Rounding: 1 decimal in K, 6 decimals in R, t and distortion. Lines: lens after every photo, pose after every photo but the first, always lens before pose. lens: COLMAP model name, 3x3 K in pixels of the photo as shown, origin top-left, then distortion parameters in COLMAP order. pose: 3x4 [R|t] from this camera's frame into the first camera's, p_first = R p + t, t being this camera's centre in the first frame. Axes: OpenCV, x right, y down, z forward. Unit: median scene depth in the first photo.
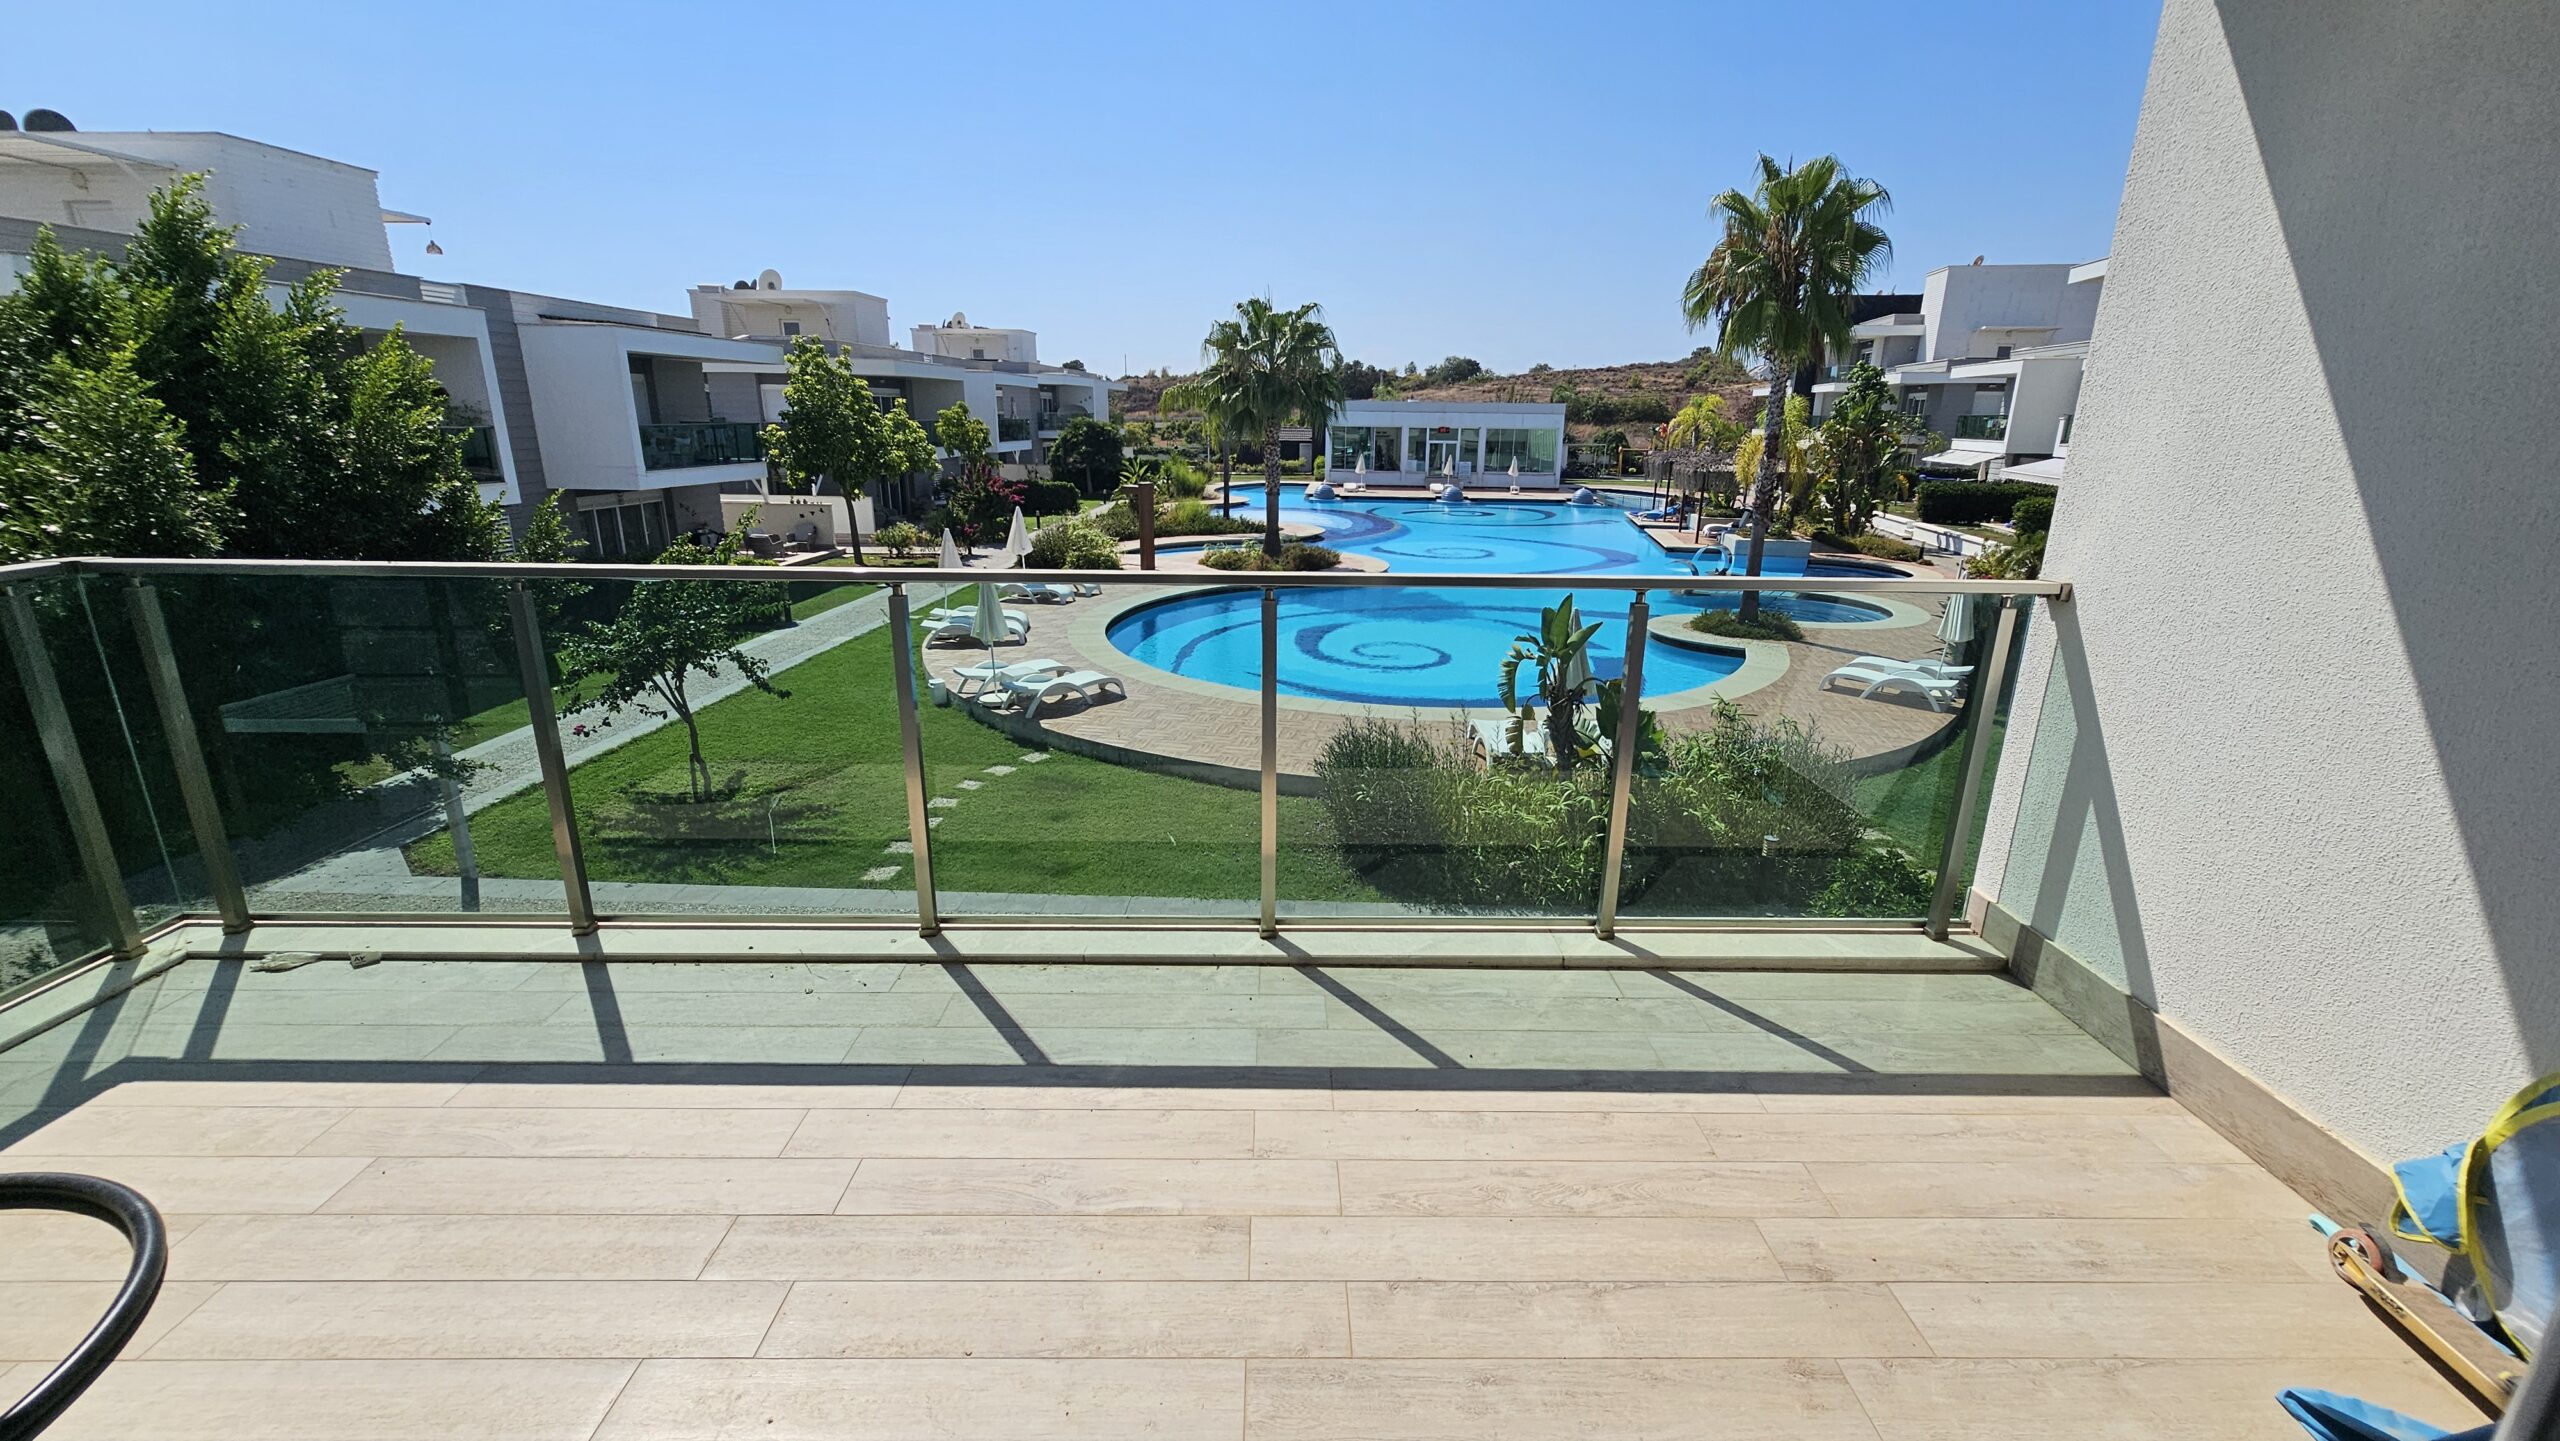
lens RADIAL K [[1048.8, 0, 1284.9], [0, 1048.8, 716.9], [0, 0, 1]] dist [0.001866, 0.000518]
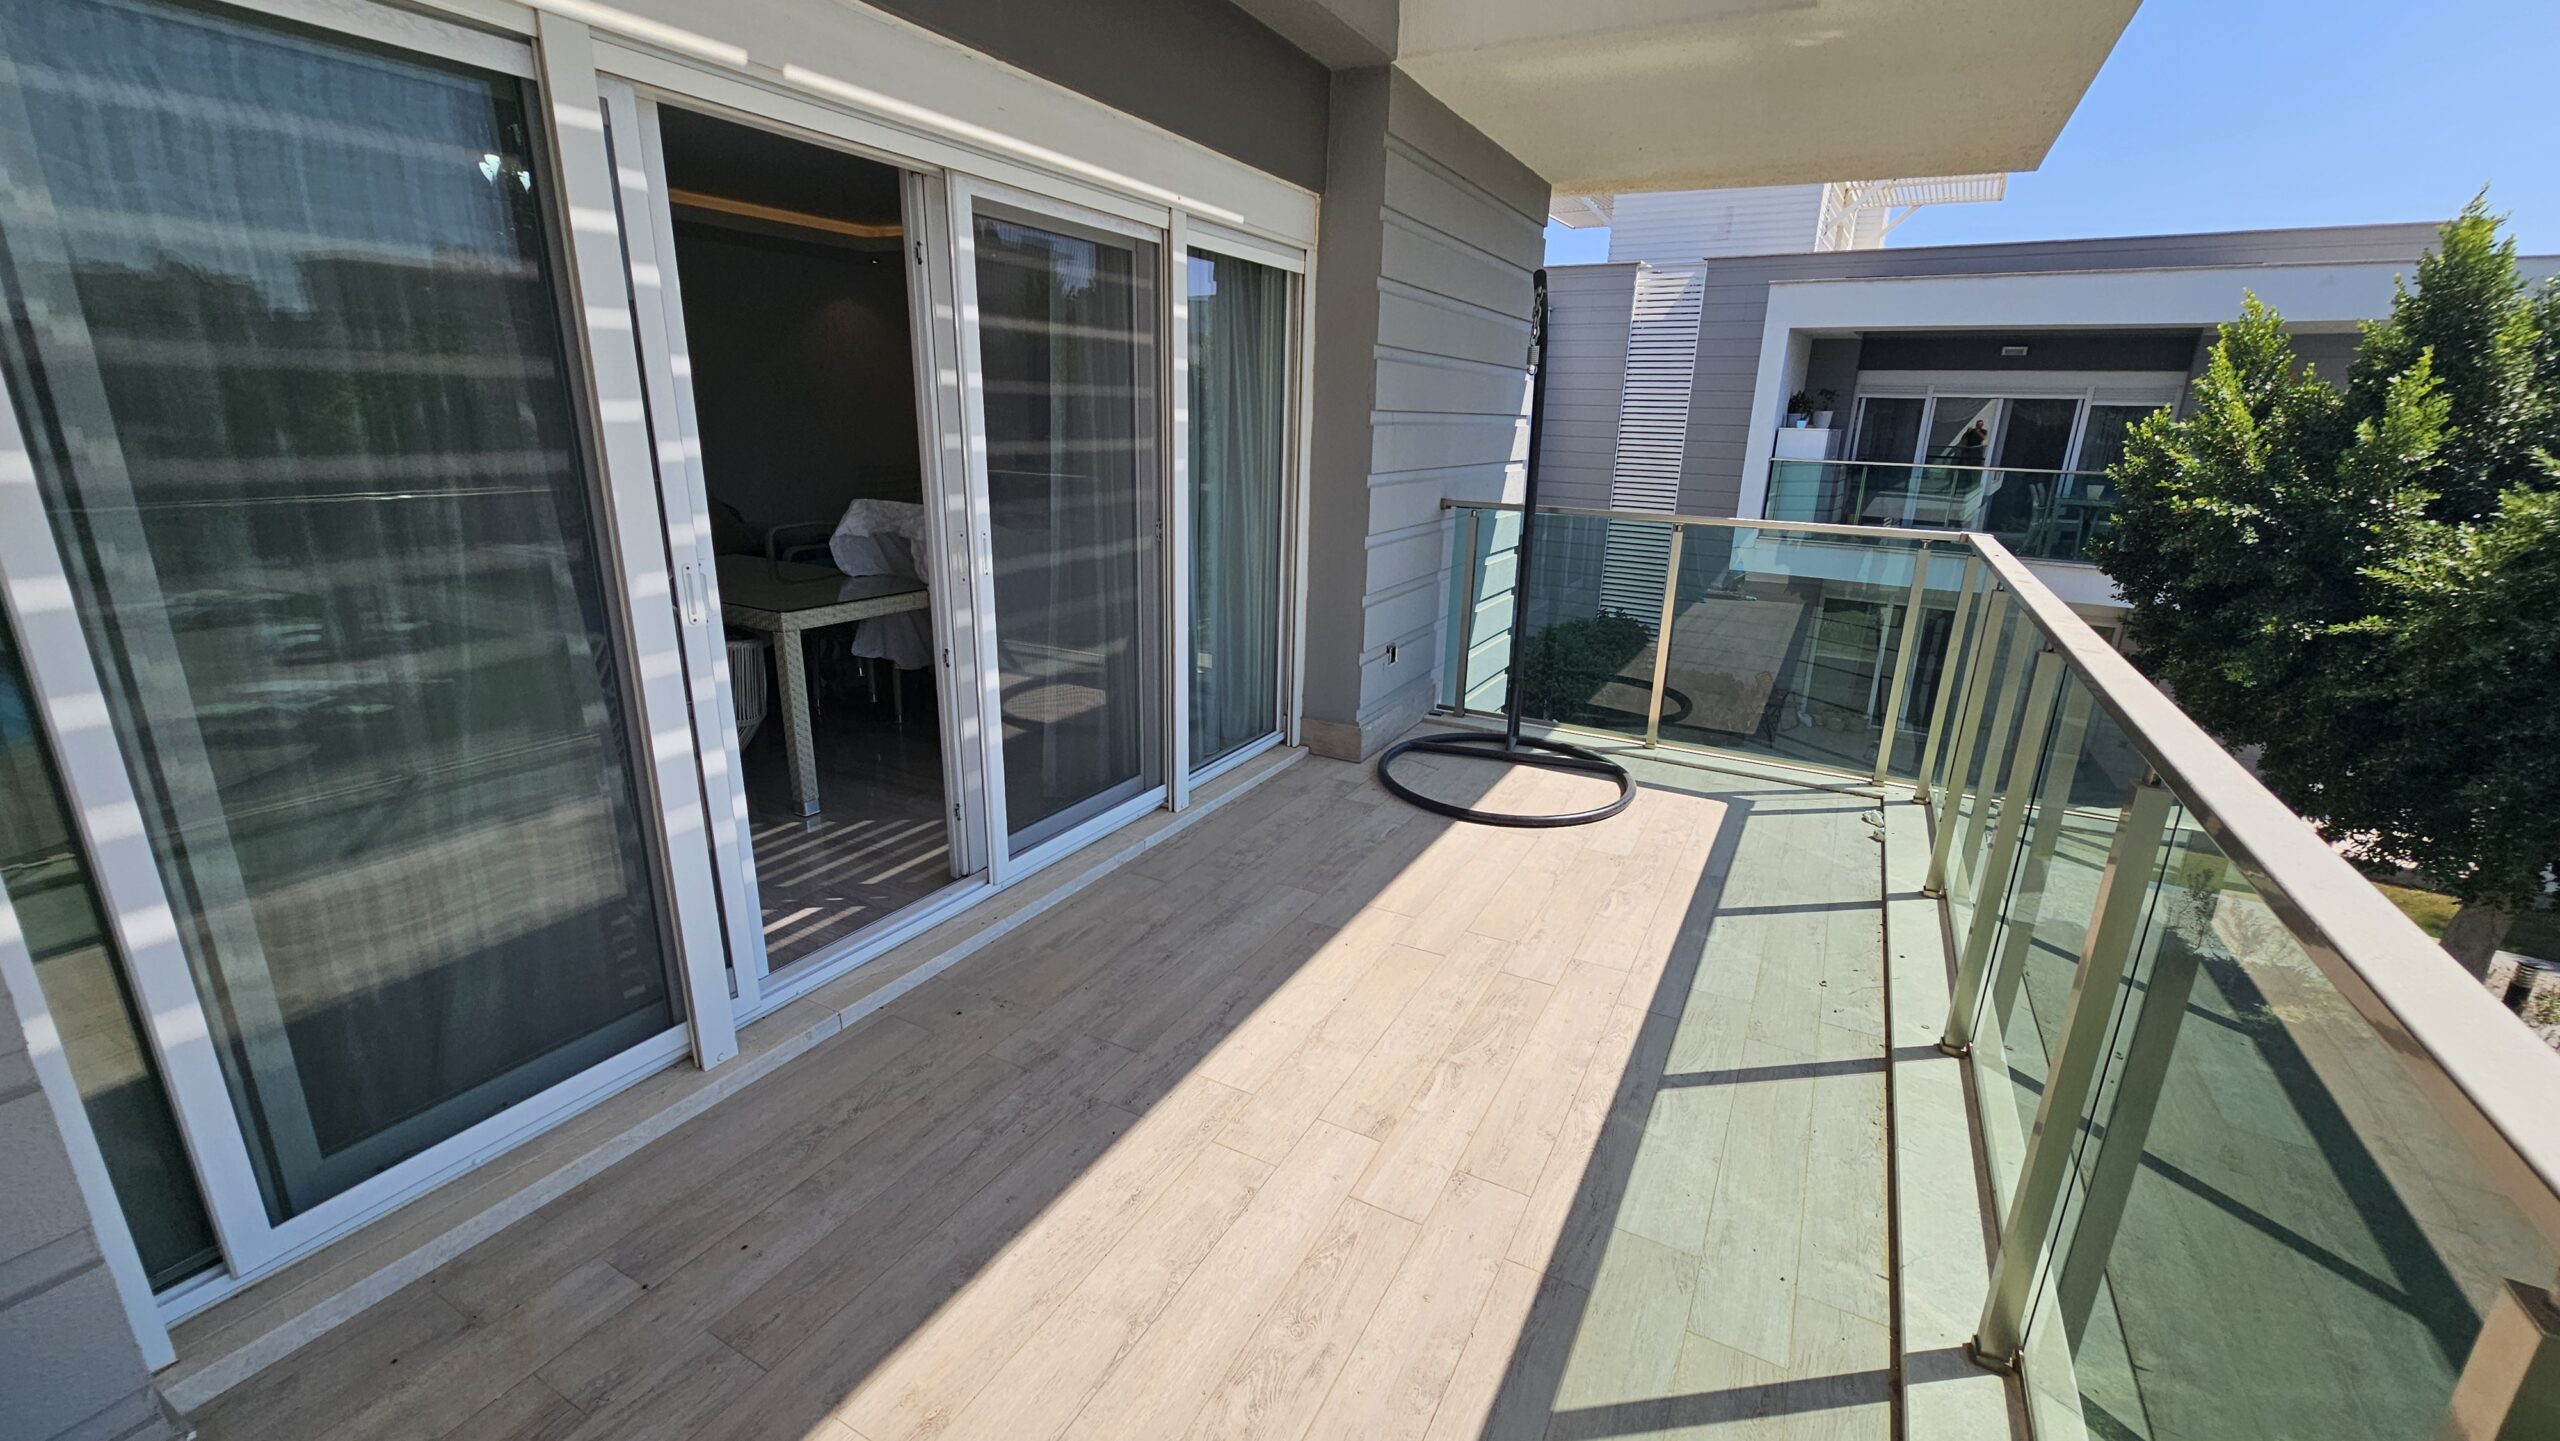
lens RADIAL K [[1048.8, 0, 1284.4], [0, 1048.8, 723.3], [0, 0, 1]] dist [0.001866, 0.000518]
pose [[-0.484035, 0.225483, -0.845498, 0.673108], [-0.284155, 0.873364, 0.395589, -0.240464], [0.827627, 0.431731, -0.358667, 0.909449]]
